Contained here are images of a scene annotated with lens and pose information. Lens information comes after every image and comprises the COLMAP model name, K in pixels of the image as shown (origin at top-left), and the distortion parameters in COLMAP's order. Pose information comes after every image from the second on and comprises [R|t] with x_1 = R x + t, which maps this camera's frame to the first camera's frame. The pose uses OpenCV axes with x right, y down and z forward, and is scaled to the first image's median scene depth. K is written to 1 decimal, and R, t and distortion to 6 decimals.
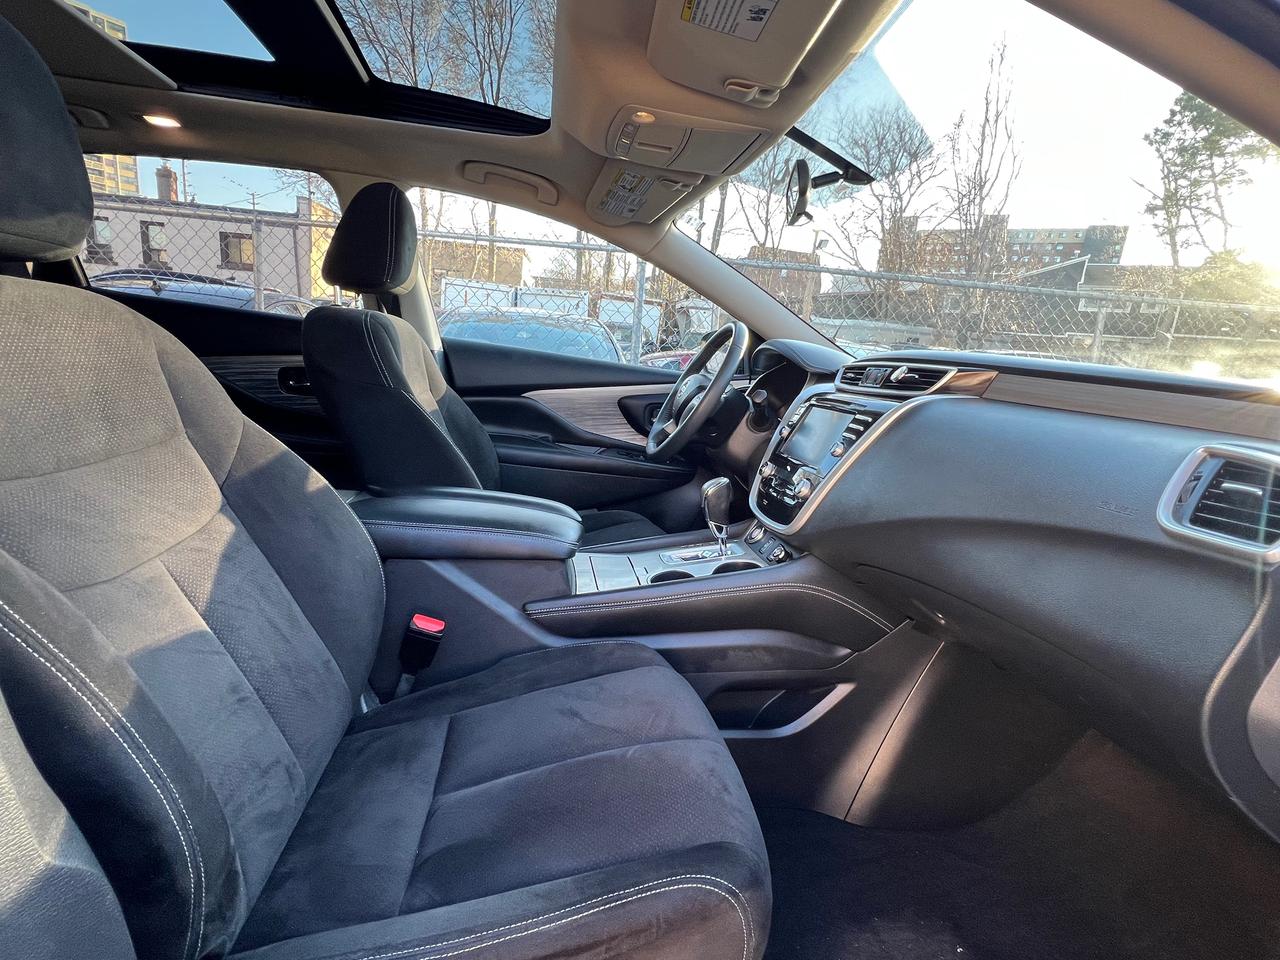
lens RADIAL K [[615.5, 0, 637.8], [0, 615.5, 479.7], [0, 0, 1]] dist [-0.001990, 0.000222]
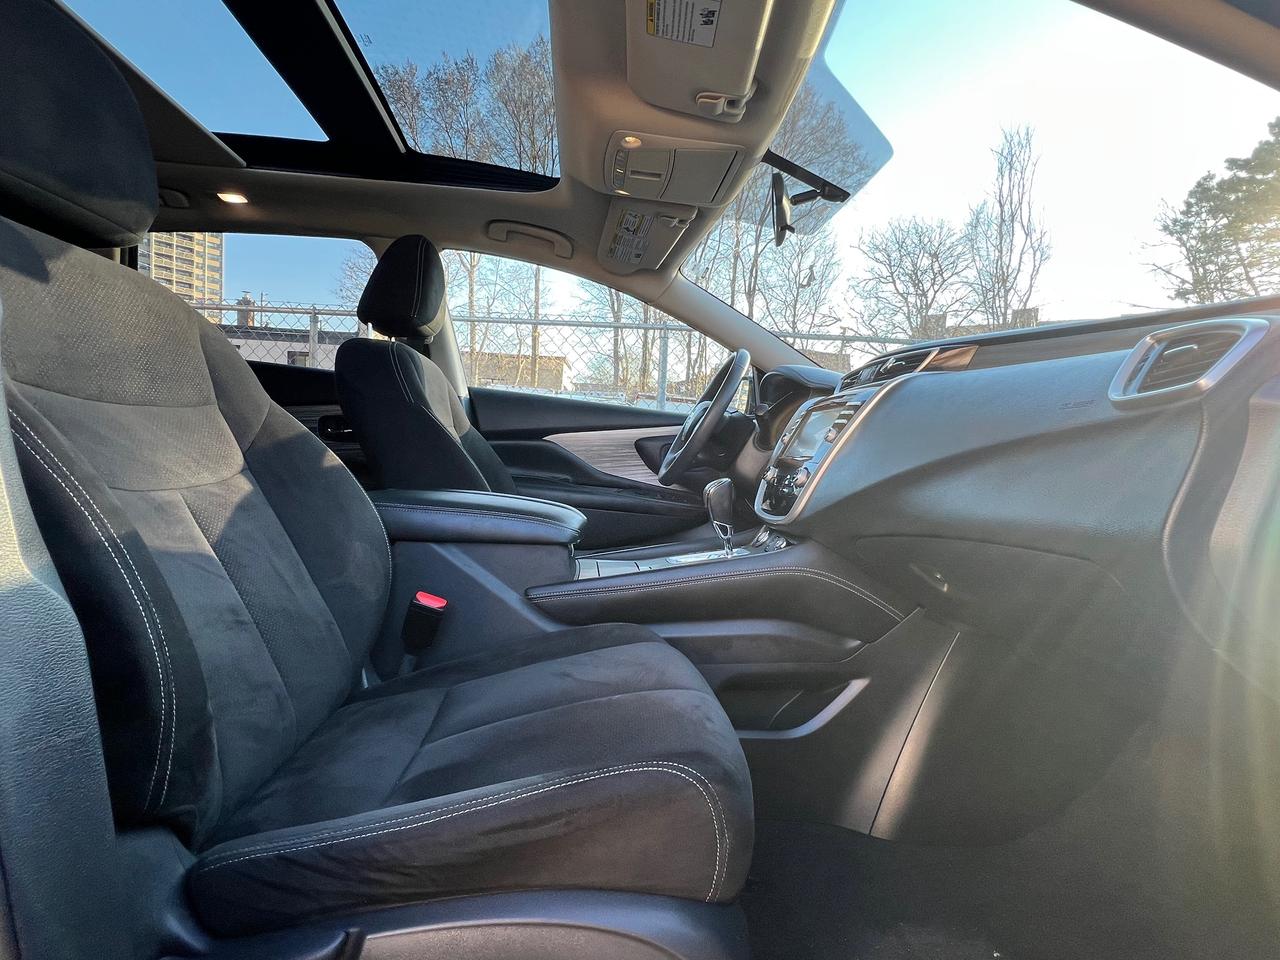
lens RADIAL K [[615.5, 0, 637.8], [0, 615.5, 479.7], [0, 0, 1]] dist [-0.001990, 0.000222]
pose [[0.997648, -0.027449, -0.062809, 0.053202], [0.017022, 0.986827, -0.160881, 0.147980], [0.066398, 0.159433, 0.984973, -0.014583]]
